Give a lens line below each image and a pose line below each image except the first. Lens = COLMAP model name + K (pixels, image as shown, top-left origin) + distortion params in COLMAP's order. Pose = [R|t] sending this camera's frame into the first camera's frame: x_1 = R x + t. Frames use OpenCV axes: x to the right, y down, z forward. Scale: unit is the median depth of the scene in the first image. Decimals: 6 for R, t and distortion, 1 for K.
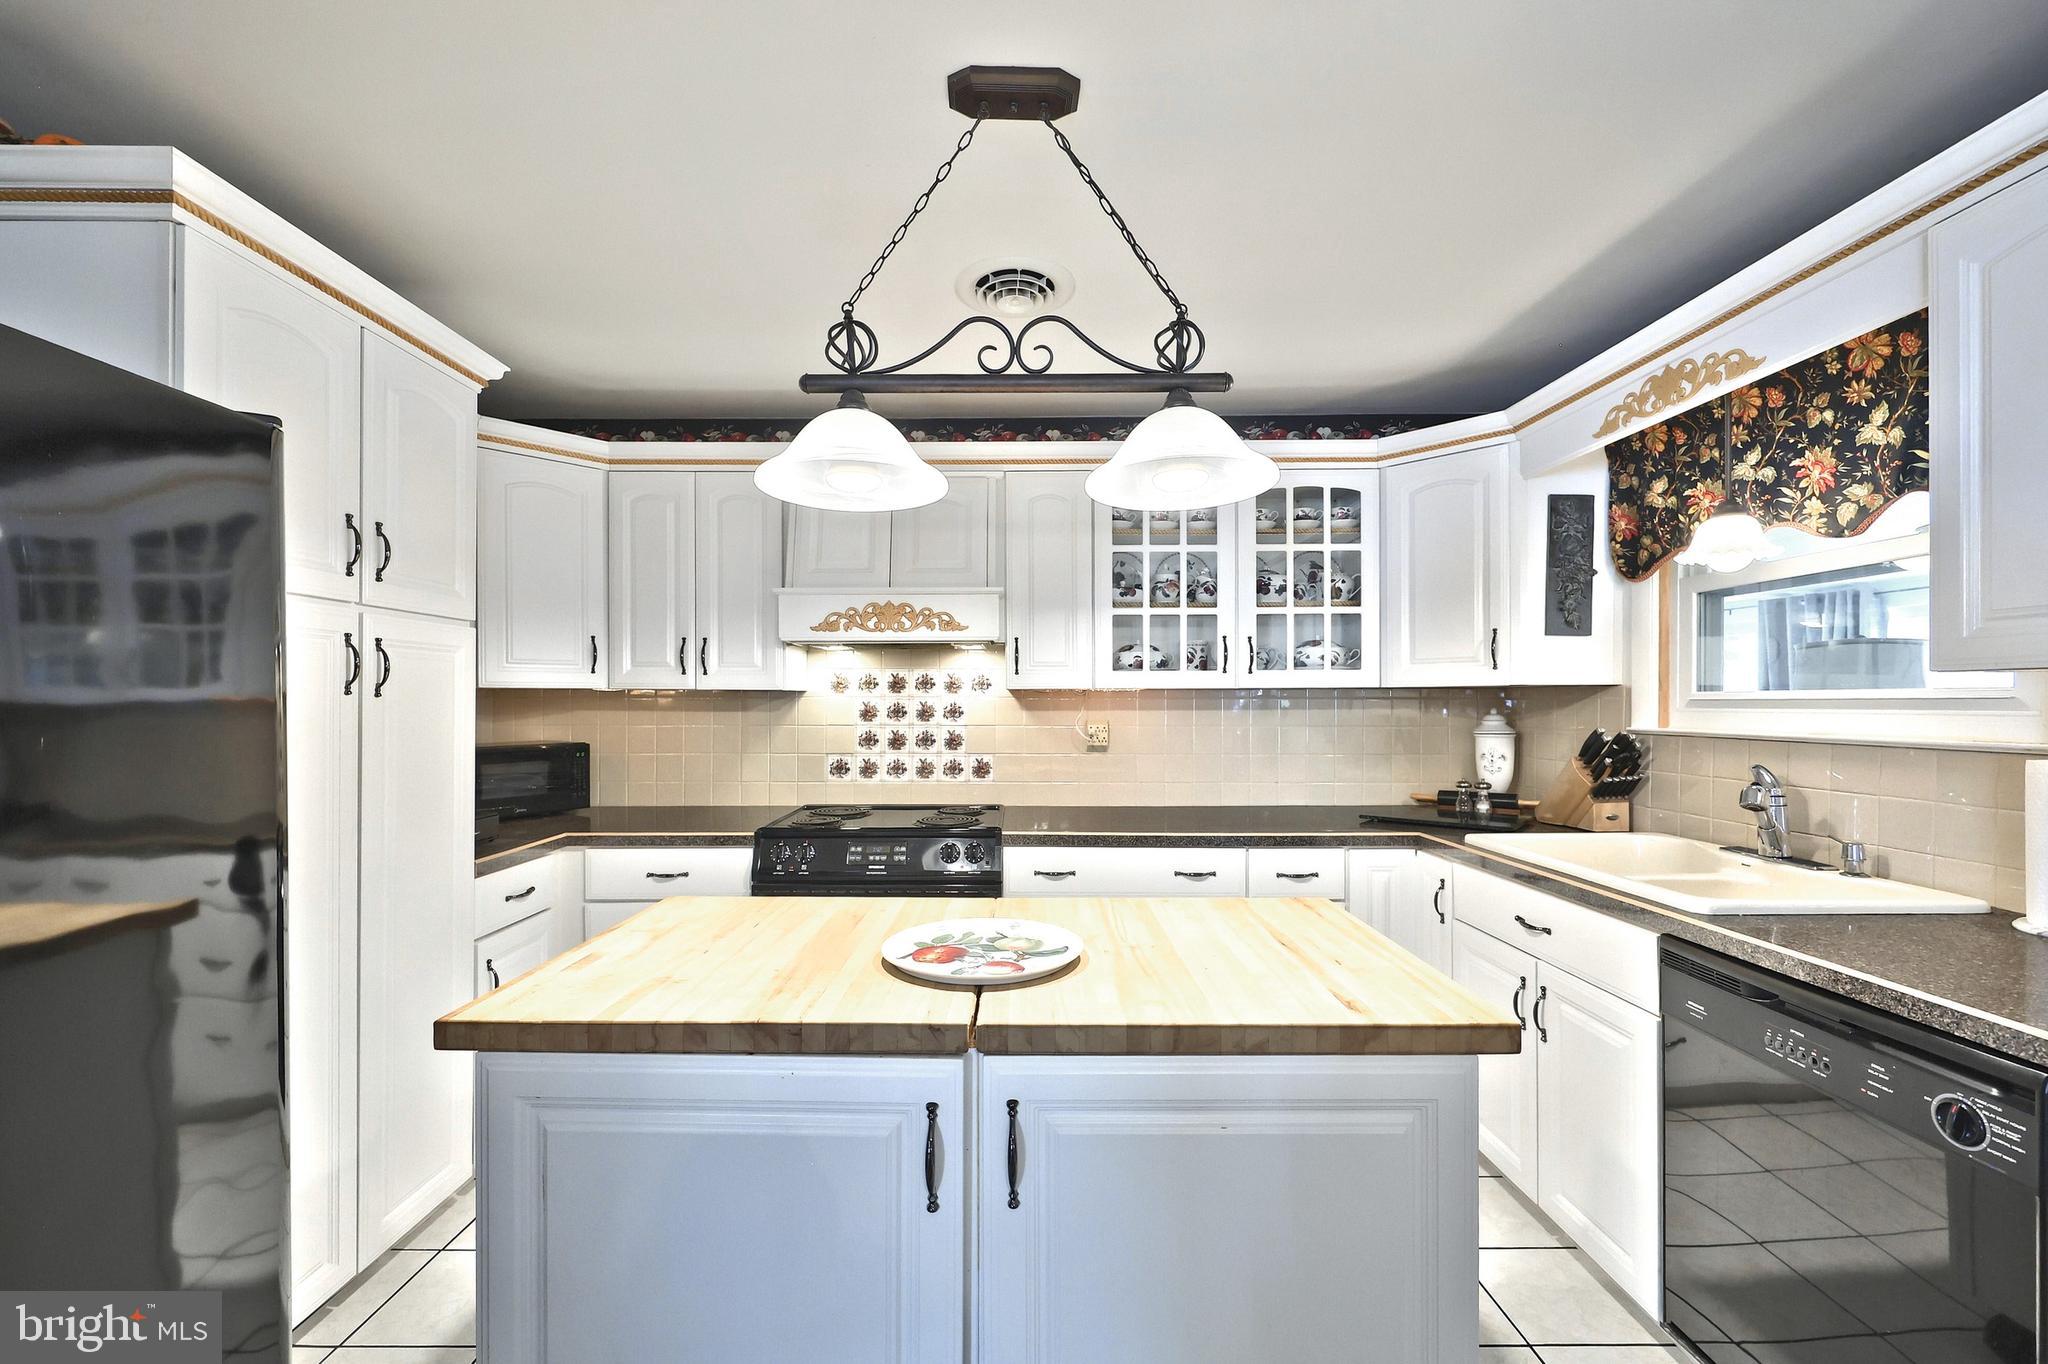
lens RADIAL K [[841.4, 0, 1017.5], [0, 841.4, 706.6], [0, 0, 1]] dist [-0.000484, -0.000183]
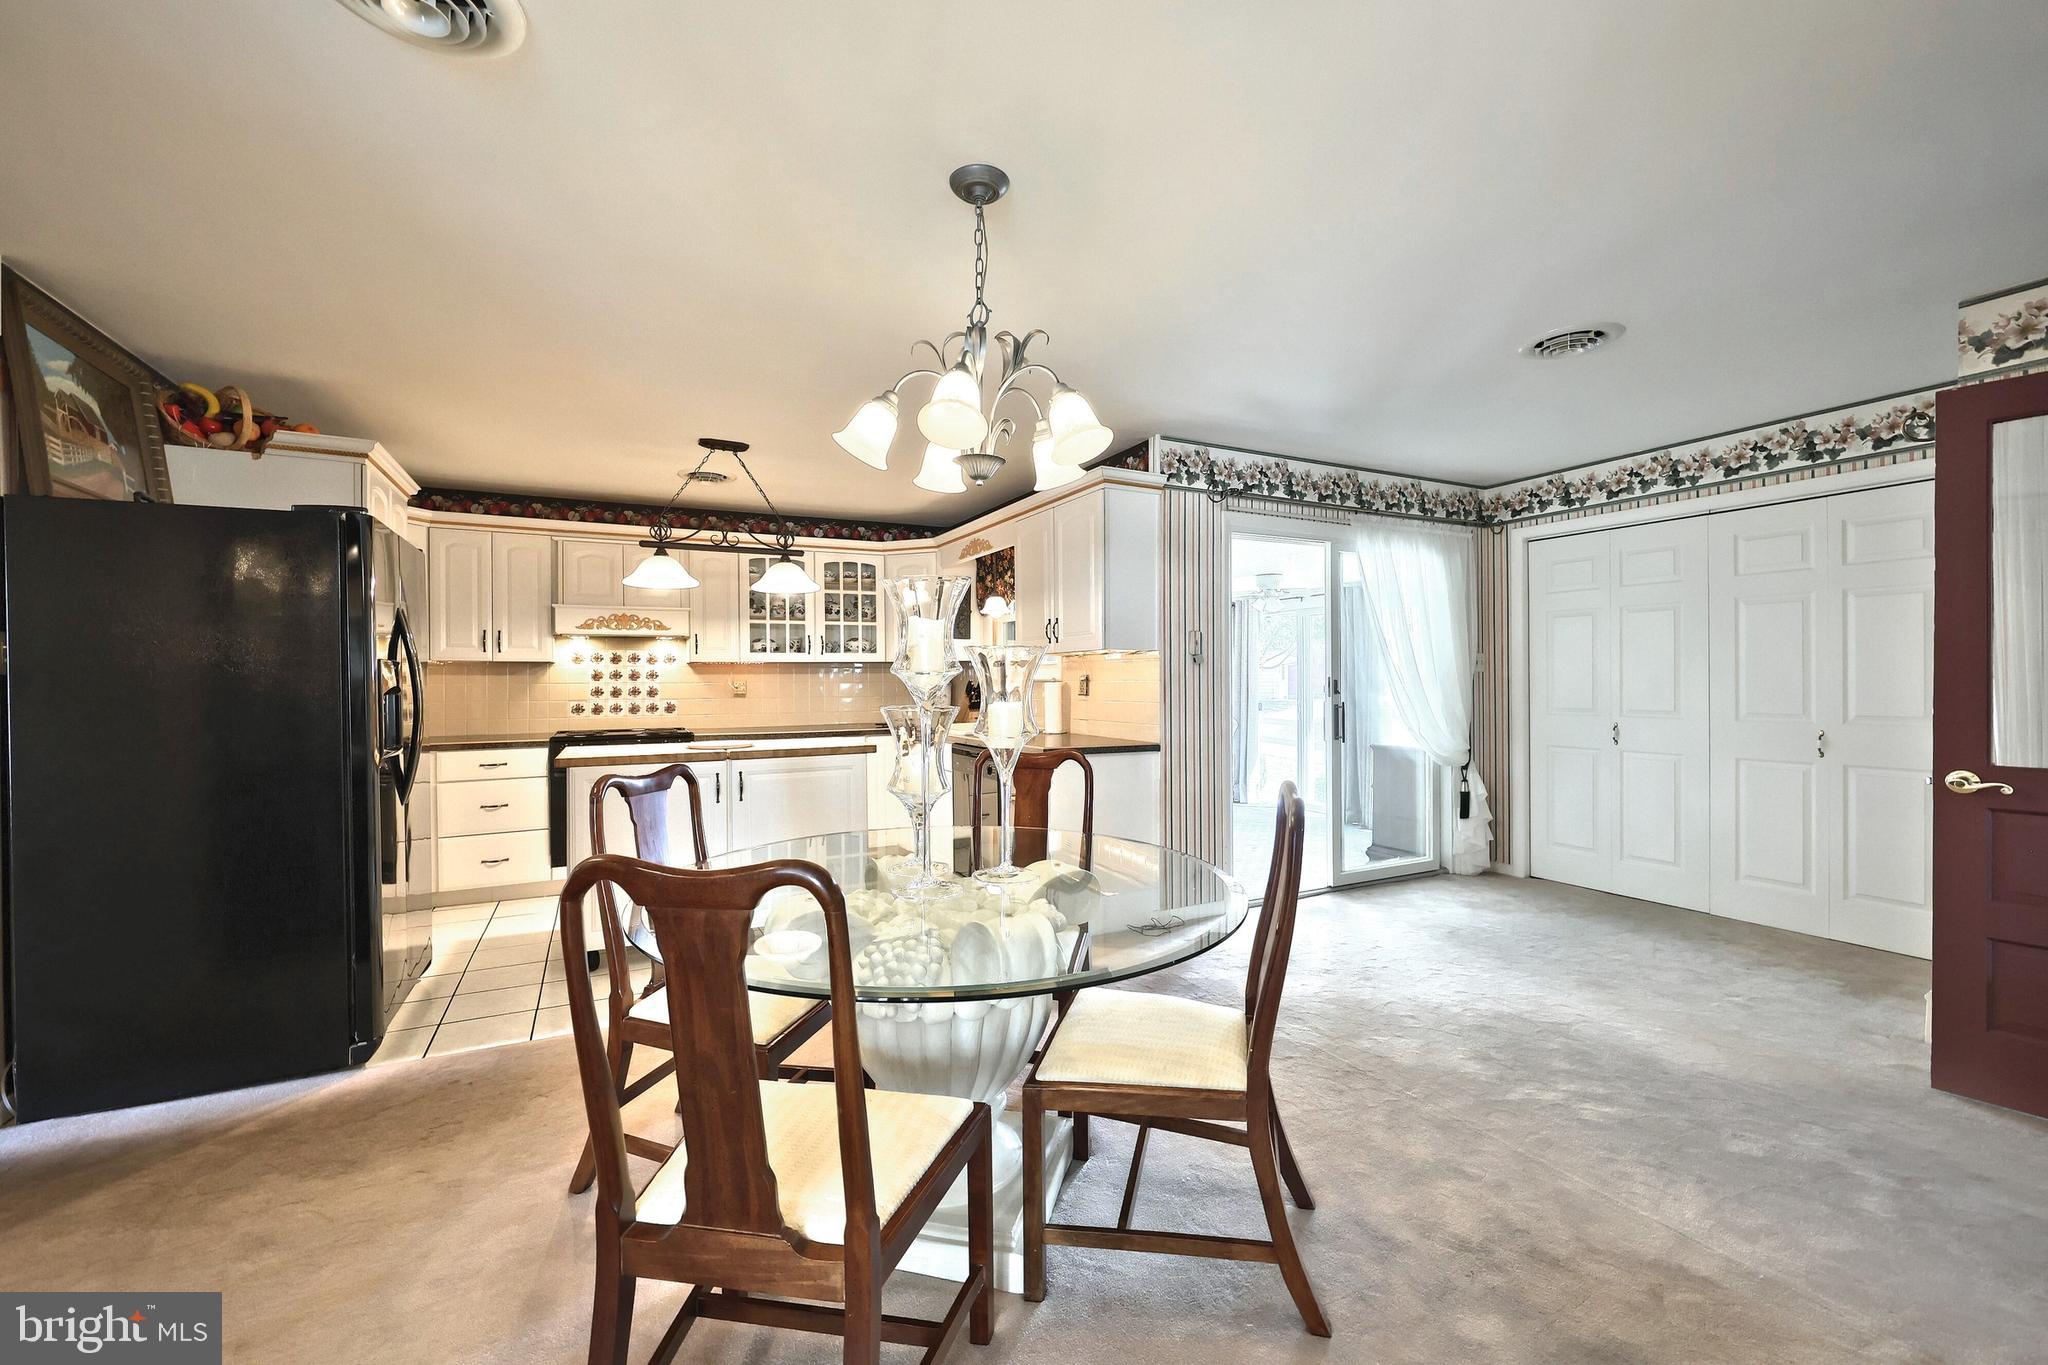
lens RADIAL K [[834.1, 0, 1019.0], [0, 834.1, 684.8], [0, 0, 1]] dist [-0.001772, -0.000050]
pose [[0.893995, -0.007447, 0.448015, -0.198447], [0.008119, 0.999967, 0.000421, 0.036485], [-0.448003, 0.003261, 0.894026, -1.008715]]
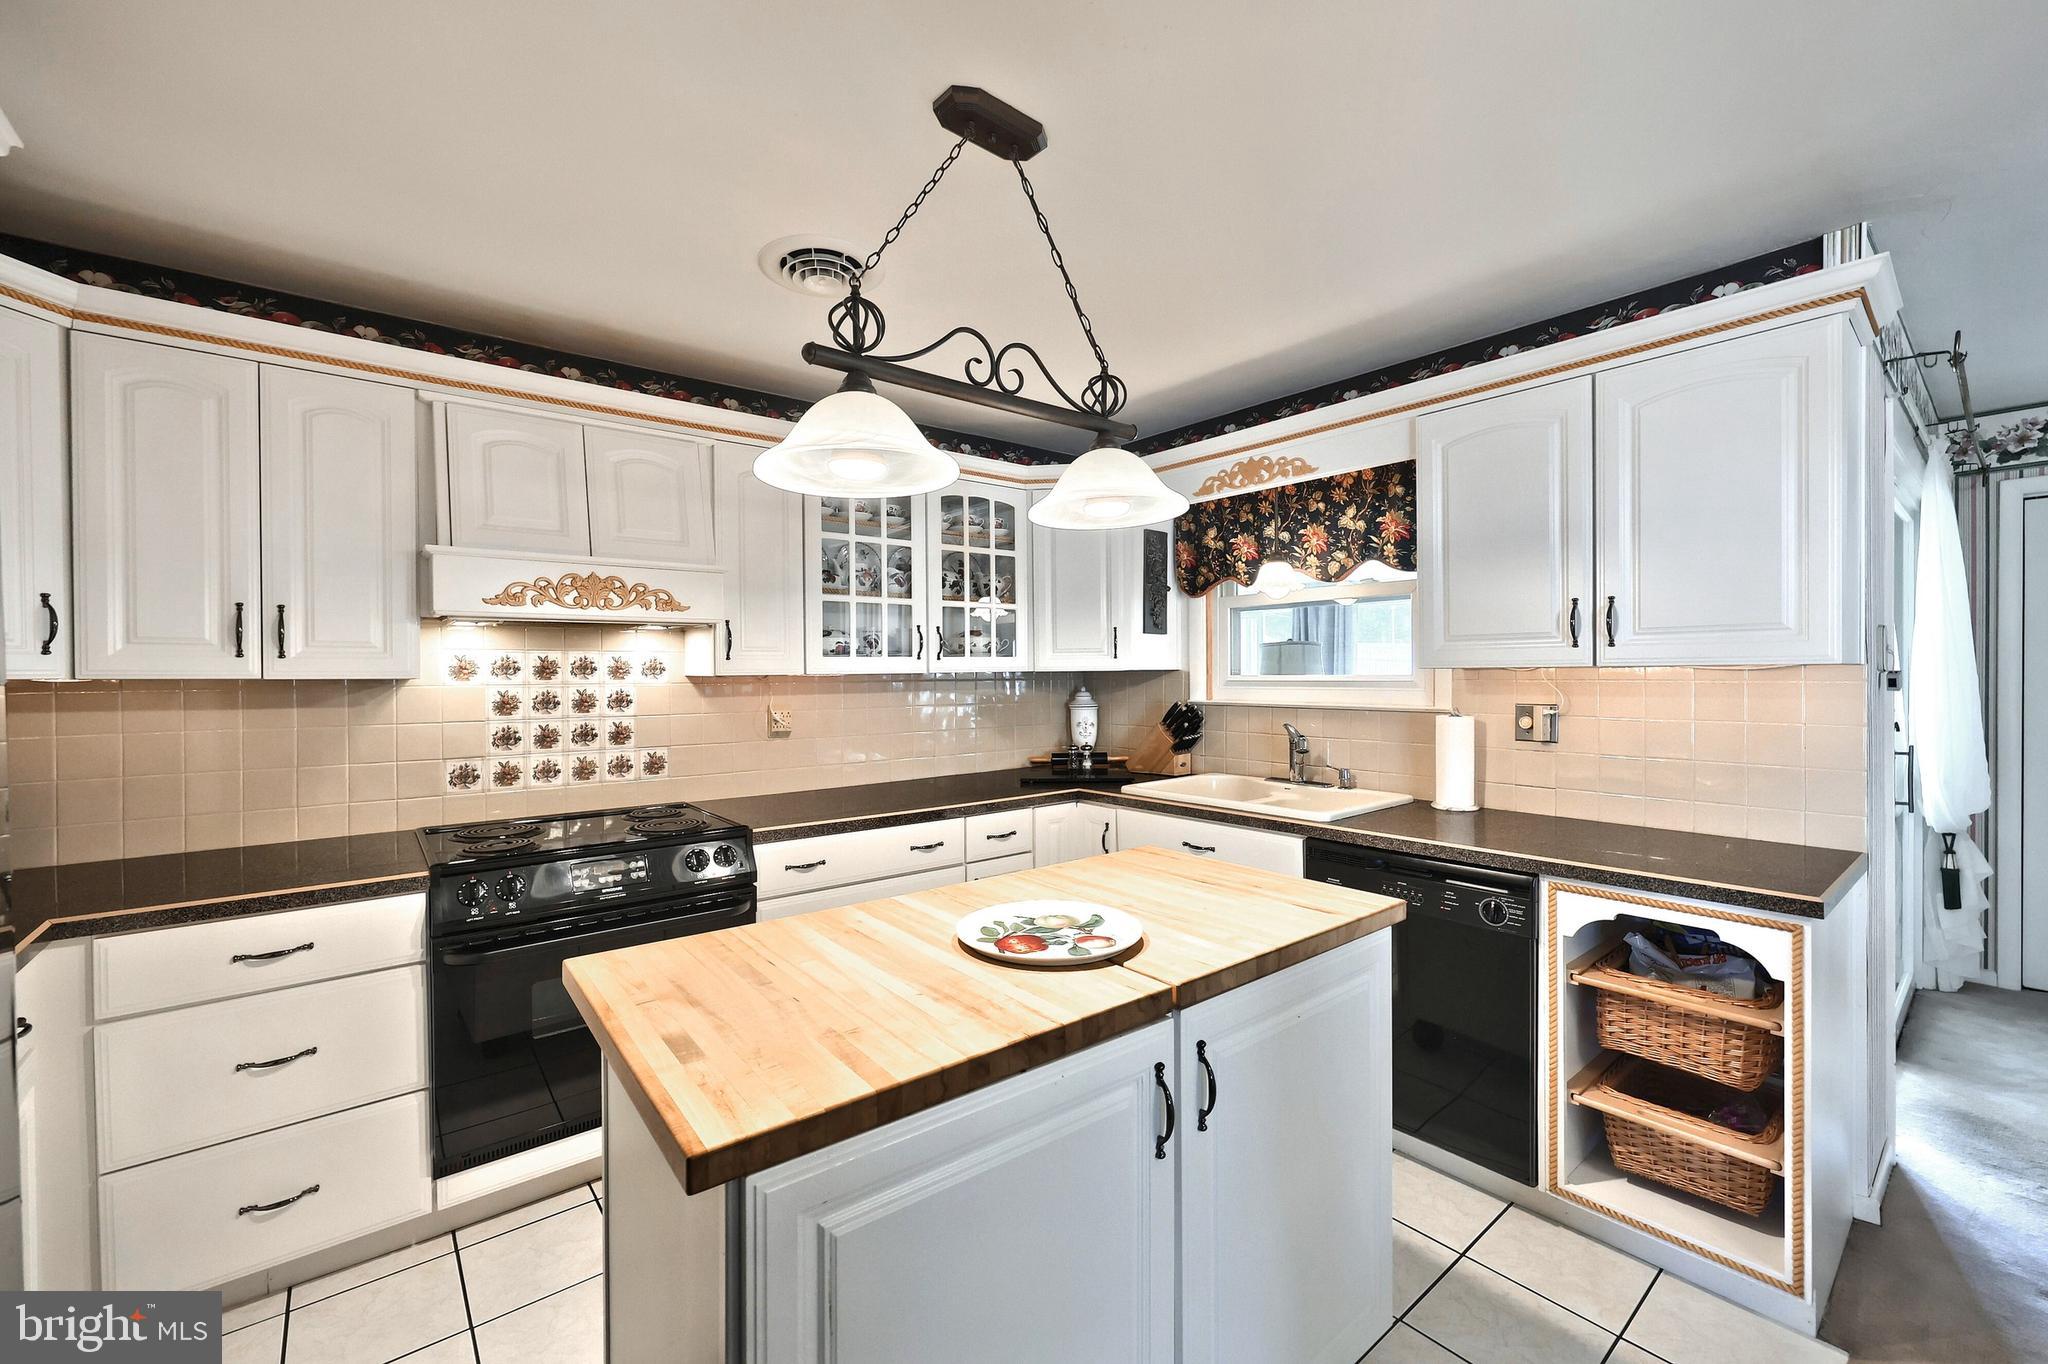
lens RADIAL K [[828.0, 0, 1012.7], [0, 828.0, 678.6], [0, 0, 1]] dist [0.002206, 0.000072]
pose [[0.779239, -0.010798, 0.626634, -0.345625], [0.009930, 0.999939, 0.004882, -0.019497], [-0.626648, 0.002418, 0.779299, 0.092280]]
